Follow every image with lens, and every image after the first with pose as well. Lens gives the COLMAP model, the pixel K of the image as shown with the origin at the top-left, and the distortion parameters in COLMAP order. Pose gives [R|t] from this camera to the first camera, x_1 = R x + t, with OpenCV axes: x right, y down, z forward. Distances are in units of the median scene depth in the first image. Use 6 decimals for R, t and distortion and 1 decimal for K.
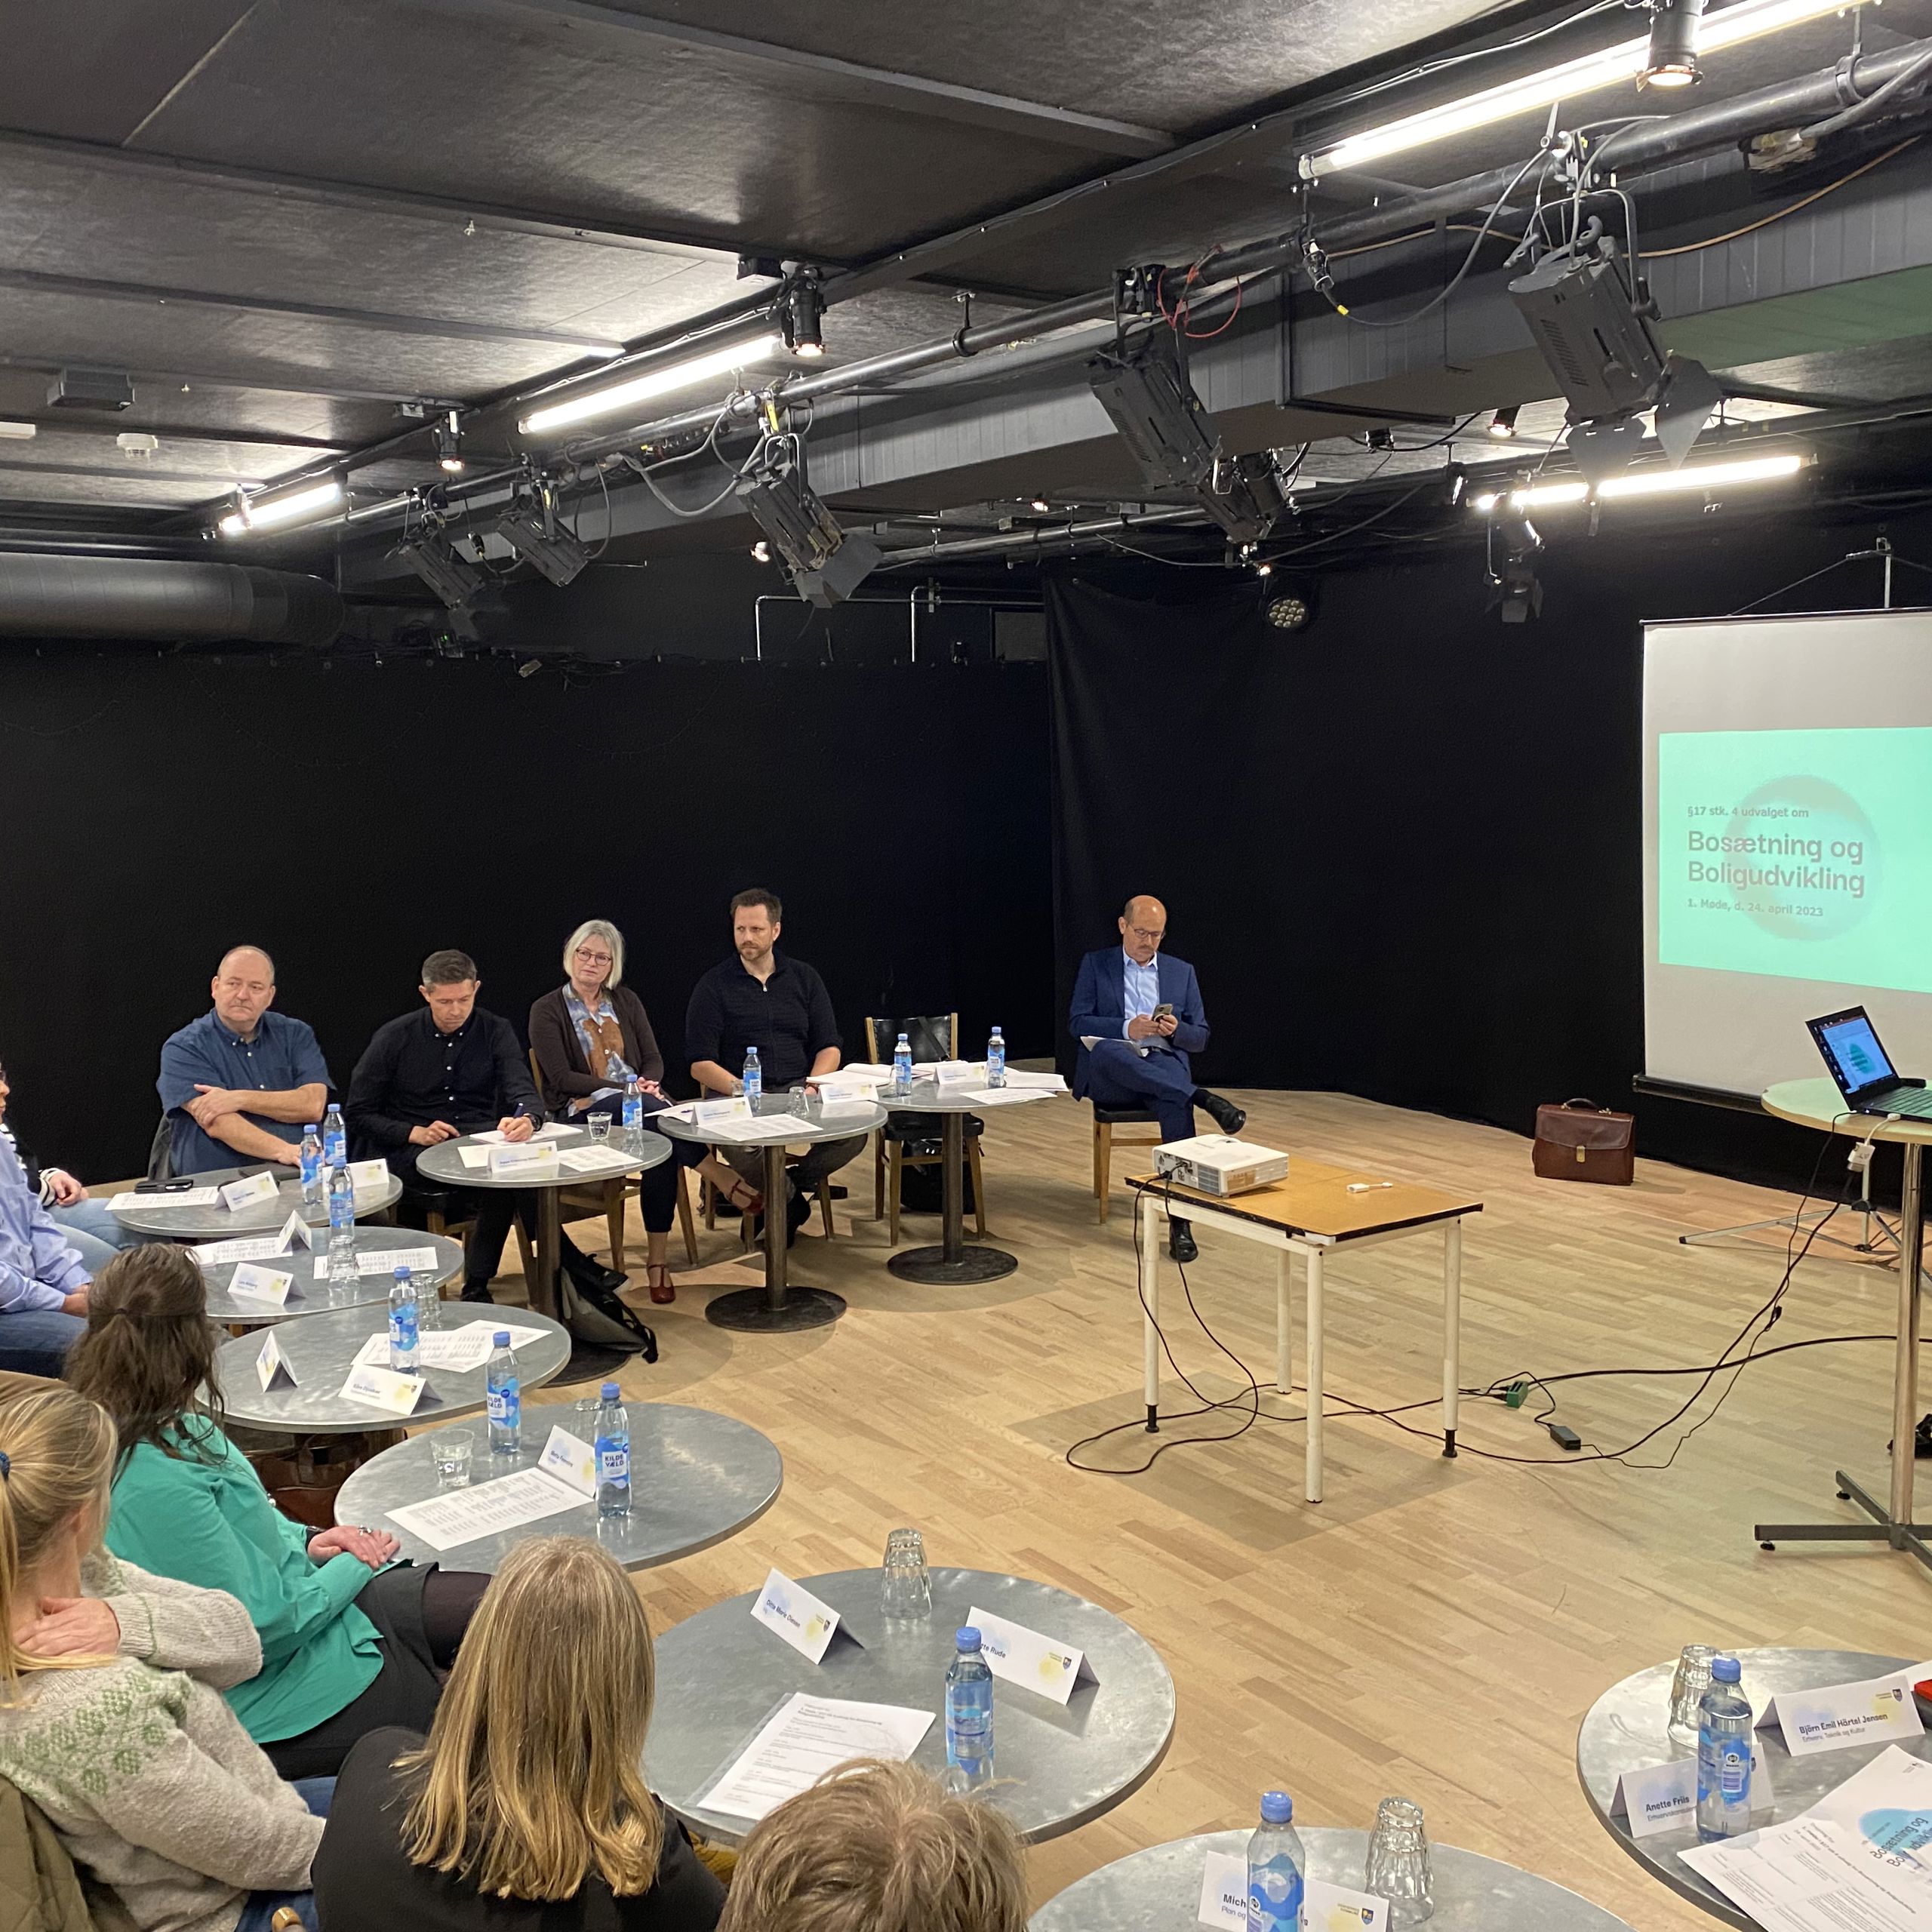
lens RADIAL K [[1935.4, 0, 968.9], [0, 1935.4, 951.5], [0, 0, 1]] dist [0.029779, 0.000000]
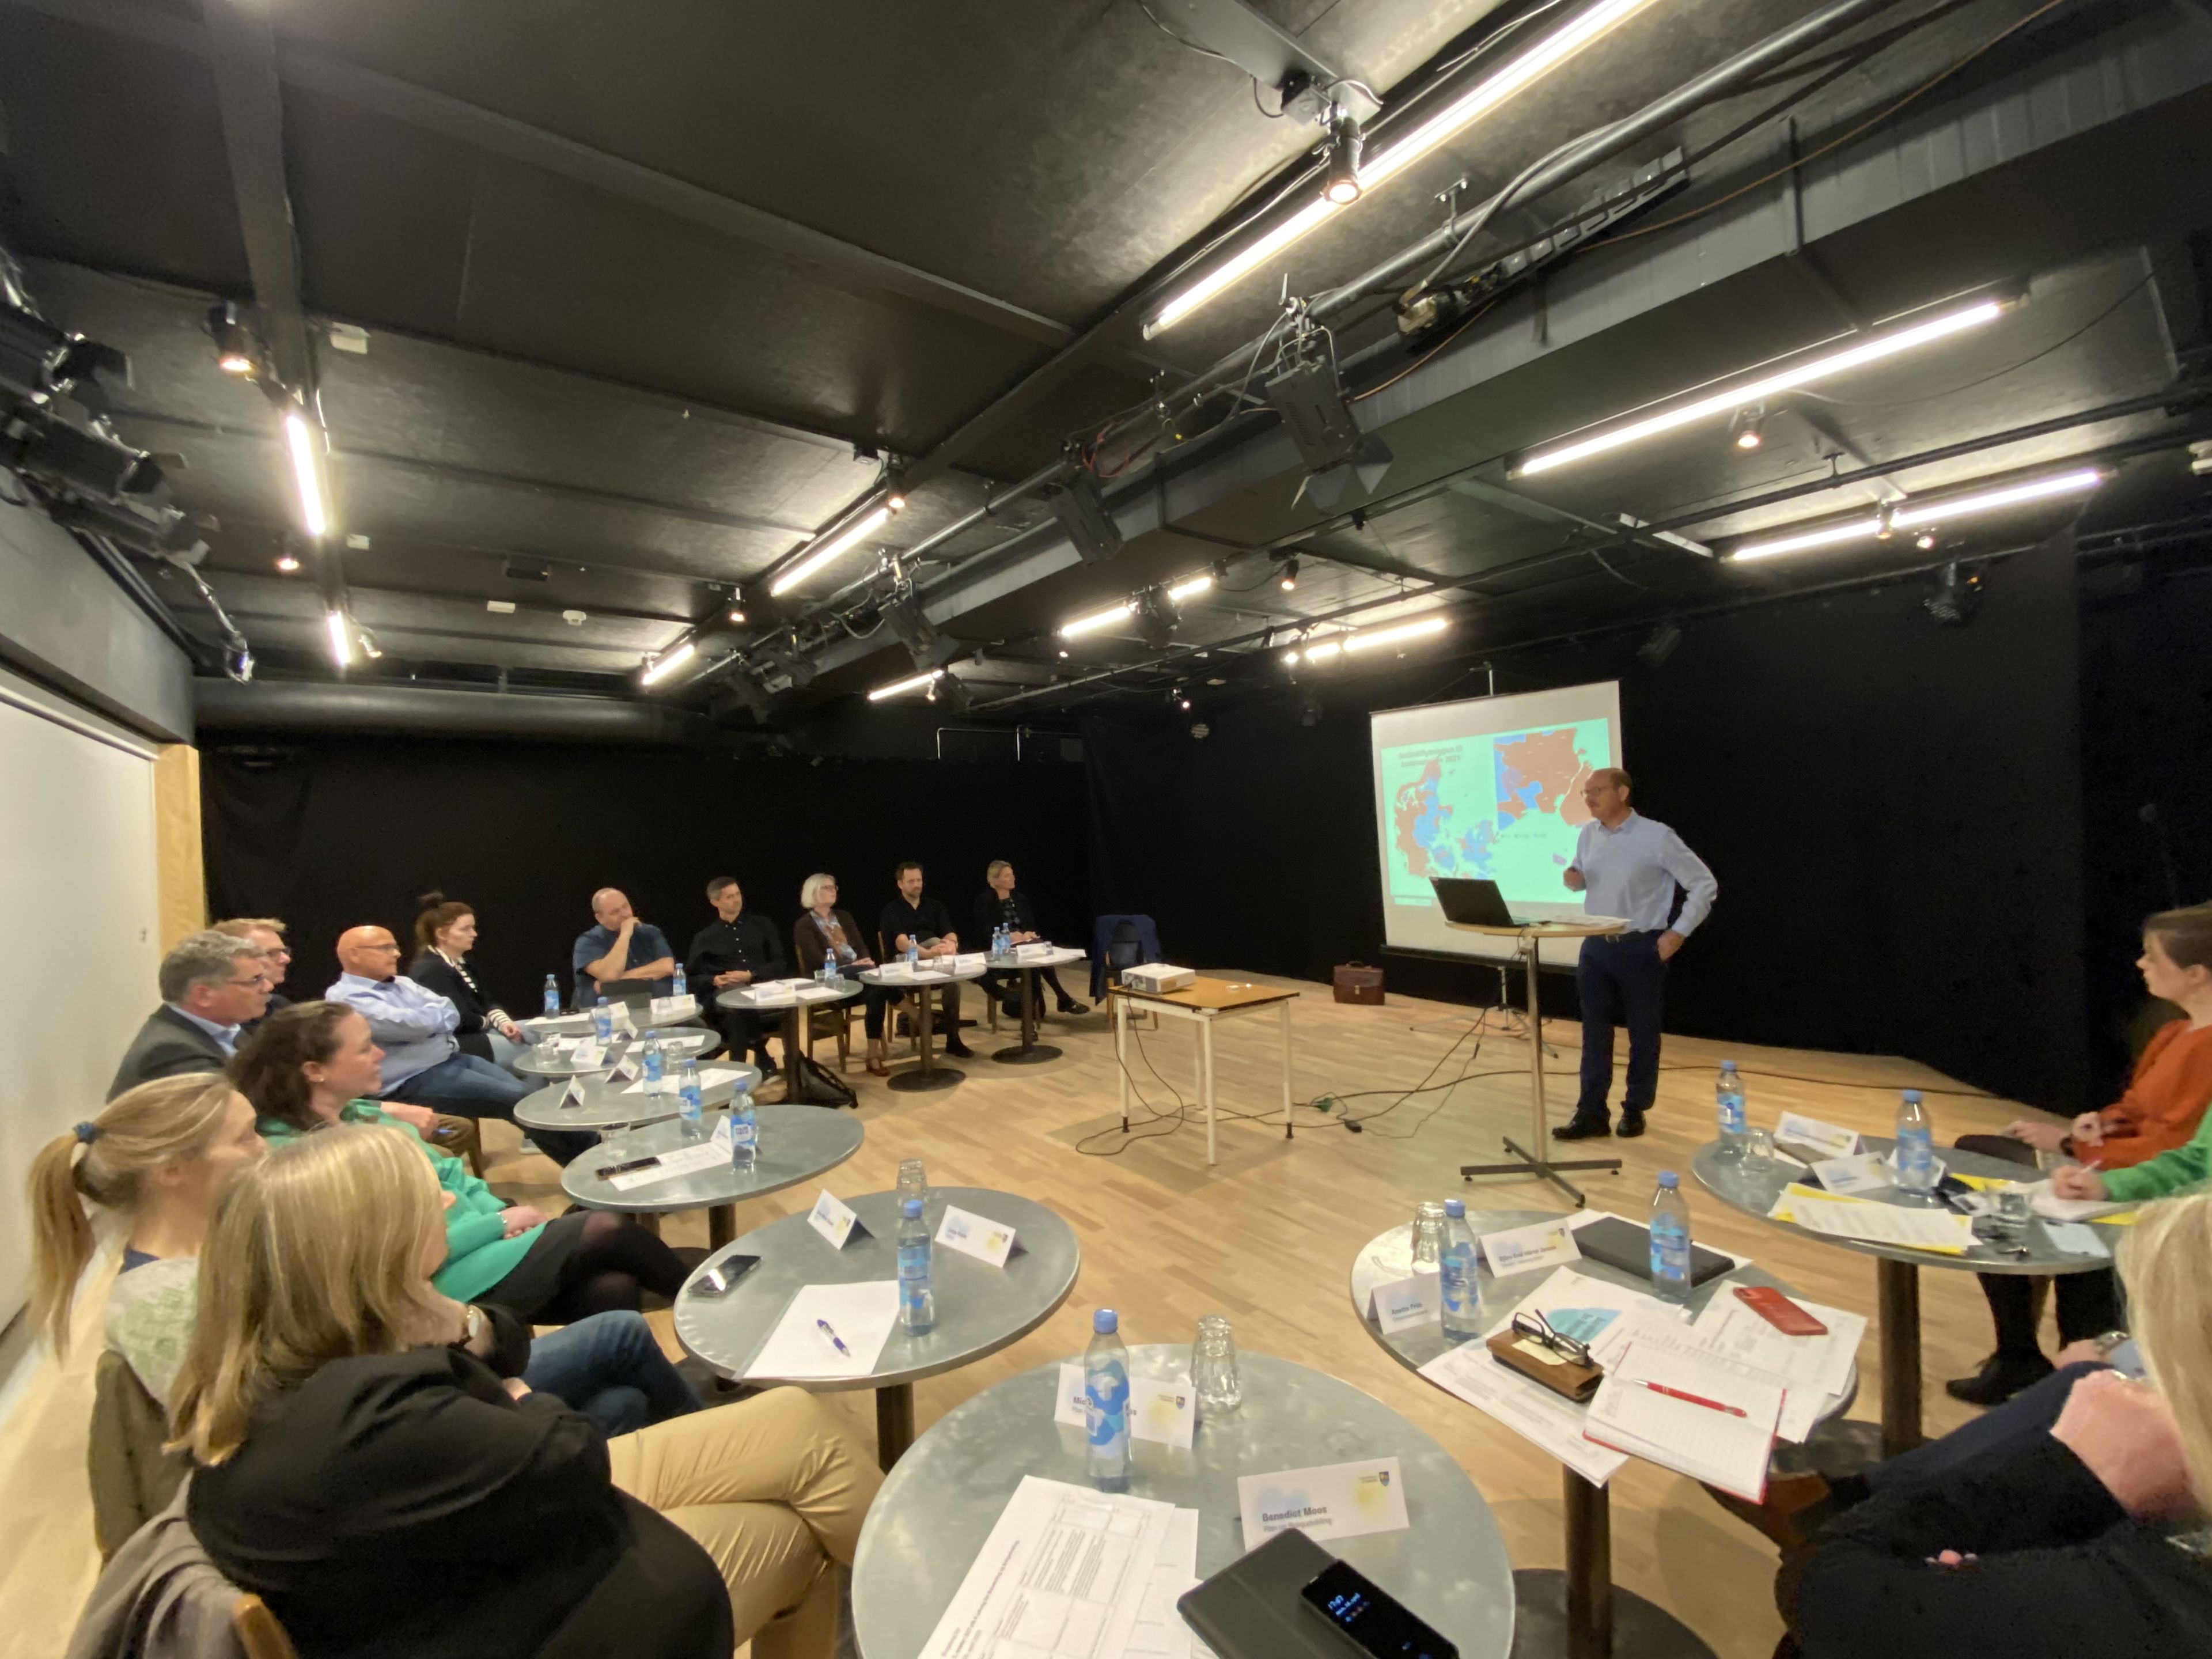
lens RADIAL K [[917.9, 0, 1108.5], [0, 917.9, 832.1], [0, 0, 1]] dist [0.011436, -0.001993]
pose [[0.998837, -0.024484, 0.041535, 0.050900], [0.029010, 0.993272, -0.112111, 0.067725], [-0.038511, 0.113185, 0.992827, 0.131501]]
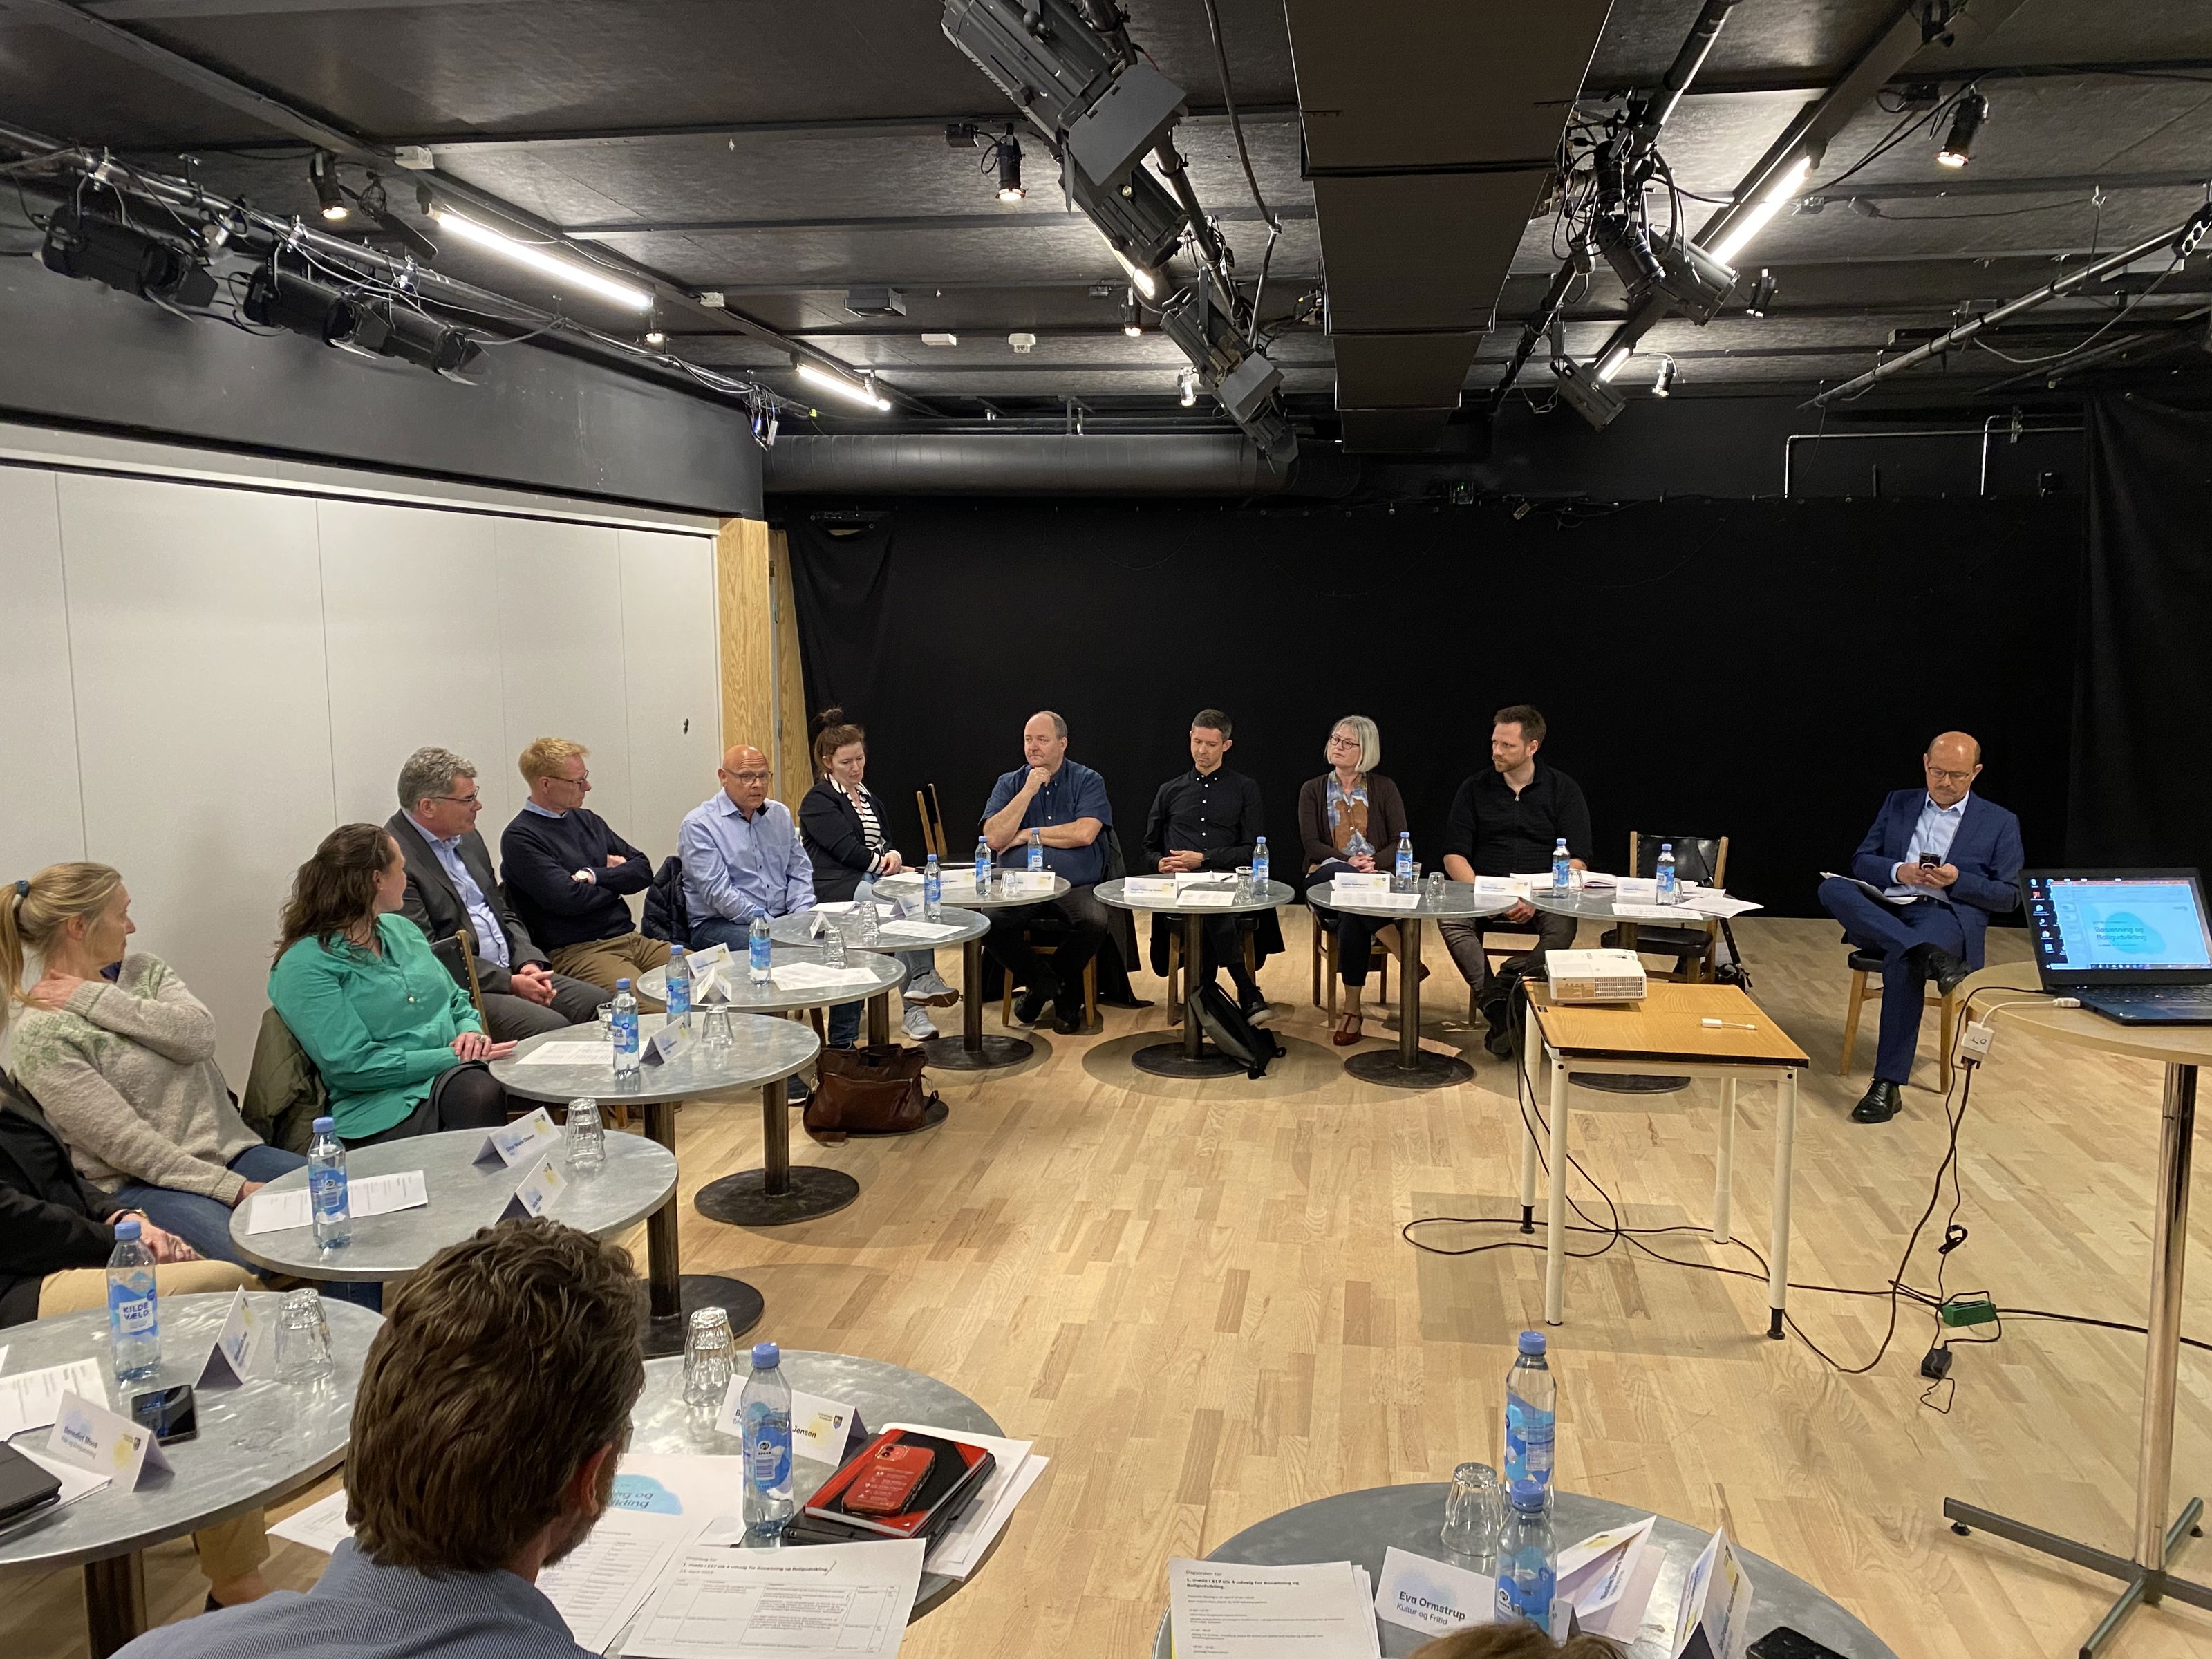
lens RADIAL K [[1672.6, 0, 1090.8], [0, 1672.6, 832.4], [0, 0, 1]] dist [0.023435, -0.015224]
pose [[0.713398, 0.104182, -0.692971, 0.520265], [-0.088766, 0.994356, 0.058110, 0.011711], [0.695114, 0.020056, 0.718620, 0.218261]]
